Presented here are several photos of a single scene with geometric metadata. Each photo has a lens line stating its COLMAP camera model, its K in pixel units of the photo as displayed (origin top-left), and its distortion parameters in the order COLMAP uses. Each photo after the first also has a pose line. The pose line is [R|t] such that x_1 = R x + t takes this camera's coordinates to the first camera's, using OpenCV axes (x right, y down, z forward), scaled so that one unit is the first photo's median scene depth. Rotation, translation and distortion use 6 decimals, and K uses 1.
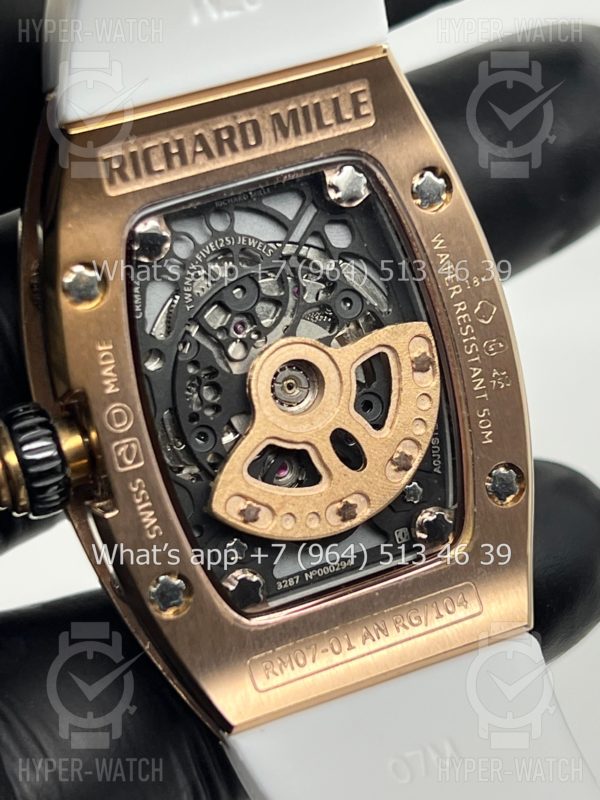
lens RADIAL K [[1922.4, 0, 300.0], [0, 1922.4, 400.1], [0, 0, 1]] dist [0.284176, 0.000000]
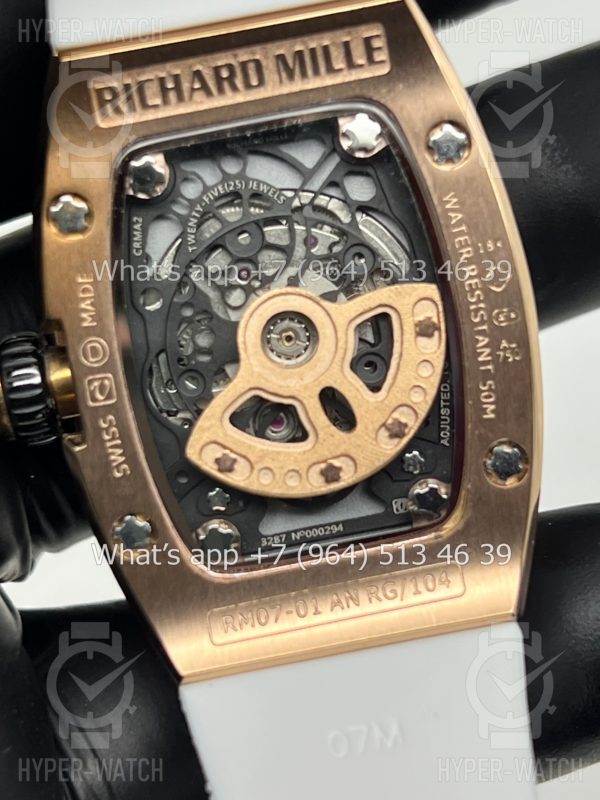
lens RADIAL K [[1922.4, 0, 299.9], [0, 1922.4, 399.7], [0, 0, 1]] dist [0.284176, 0.000000]
pose [[0.963236, 0.095936, -0.250945, 0.249484], [-0.094968, 0.995352, 0.015993, 0.007353], [0.251313, 0.008427, 0.967869, 0.062549]]
